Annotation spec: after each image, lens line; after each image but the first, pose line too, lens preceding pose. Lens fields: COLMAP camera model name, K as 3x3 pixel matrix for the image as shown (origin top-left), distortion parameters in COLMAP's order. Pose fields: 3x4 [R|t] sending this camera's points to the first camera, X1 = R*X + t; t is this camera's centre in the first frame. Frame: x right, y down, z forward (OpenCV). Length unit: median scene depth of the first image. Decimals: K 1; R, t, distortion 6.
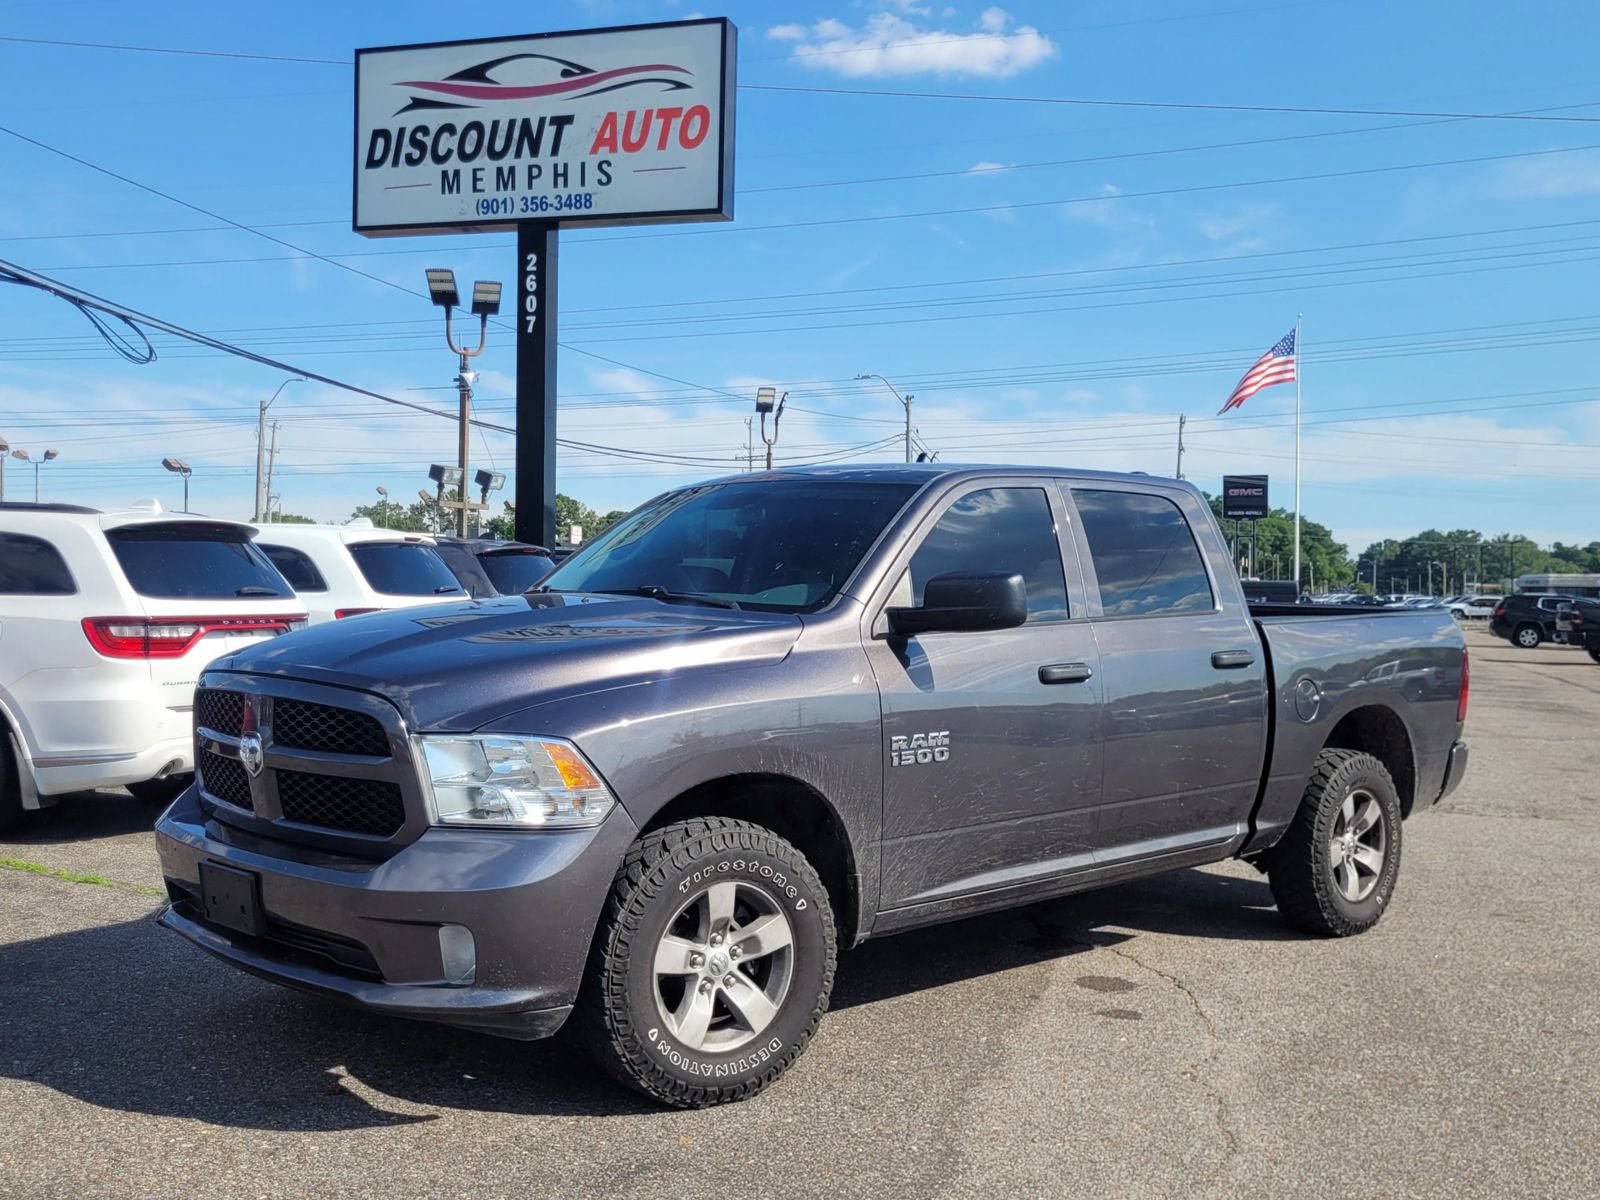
lens RADIAL K [[1625.0, 0, 722.0], [0, 1625.0, 584.8], [0, 0, 1]] dist [0.026232, 0.000000]
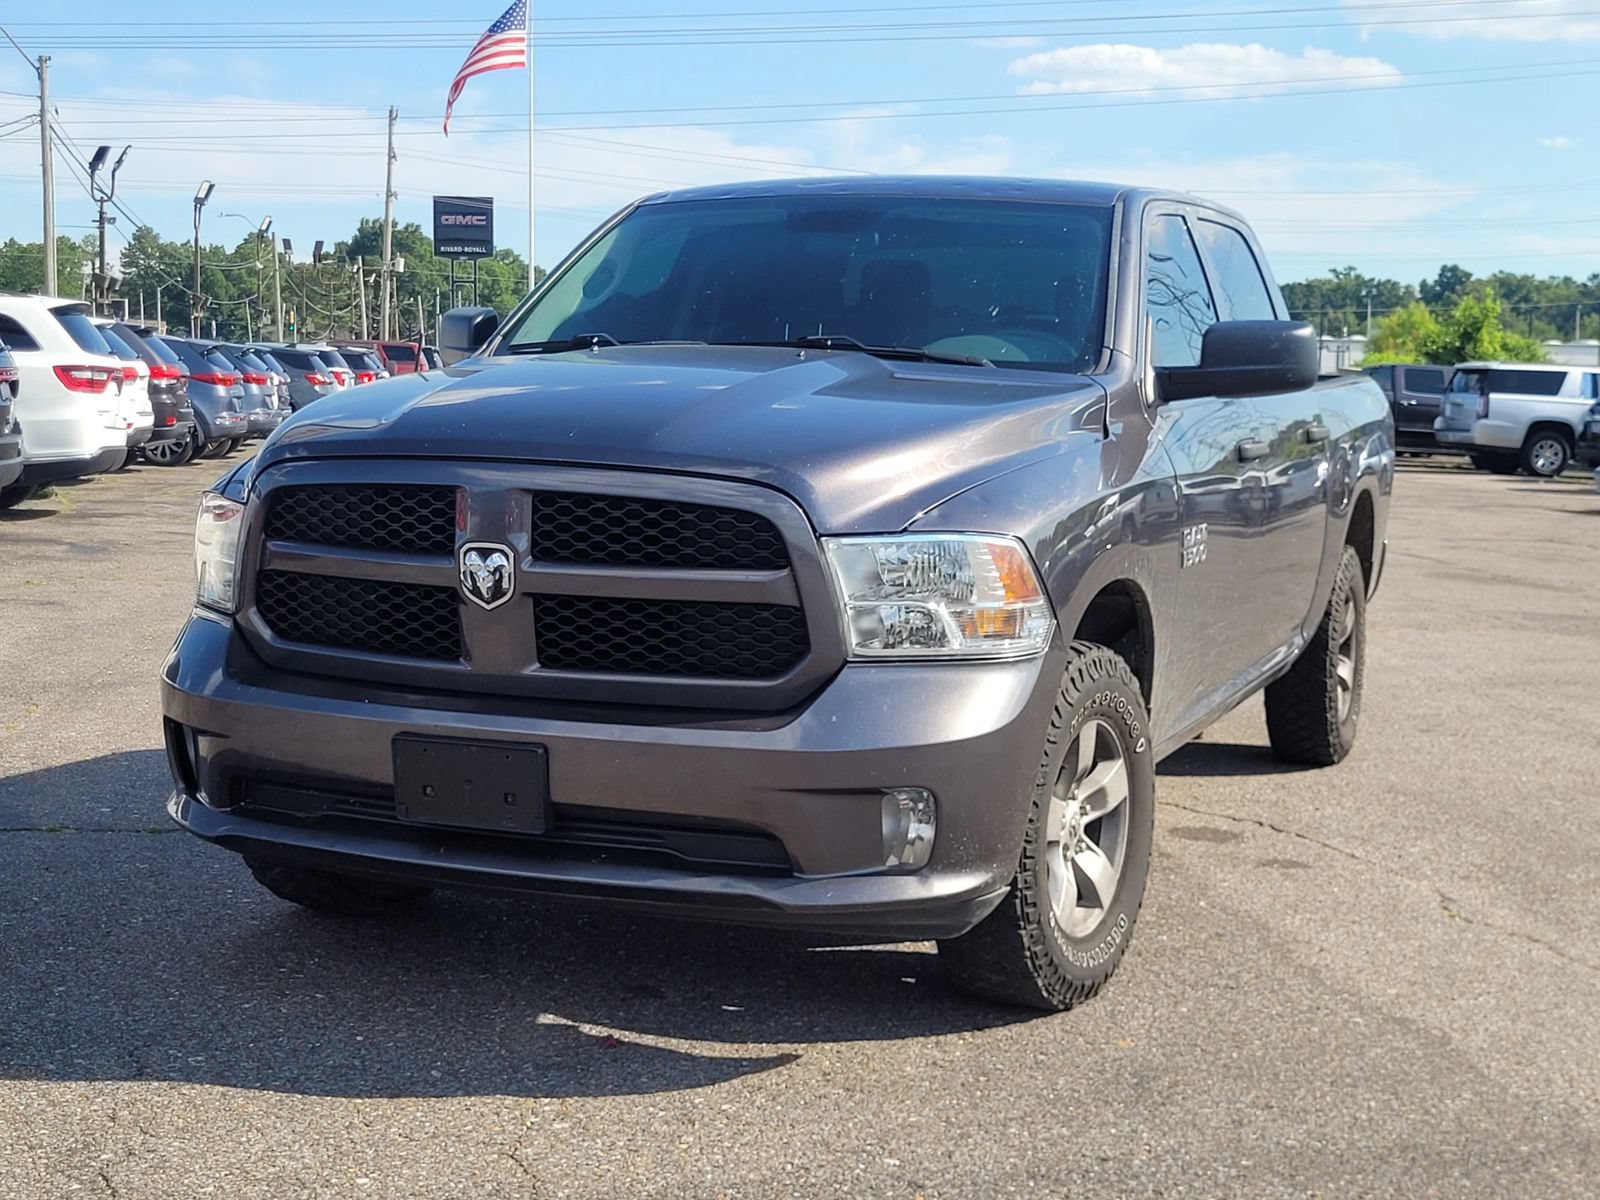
lens RADIAL K [[2347.7, 0, 724.5], [0, 2347.7, 573.2], [0, 0, 1]] dist [0.028662, 0.000000]
pose [[0.906043, -0.031600, 0.422004, -0.615777], [-0.008893, 0.995566, 0.093642, 0.010088], [-0.423092, -0.088596, 0.901745, 0.072872]]
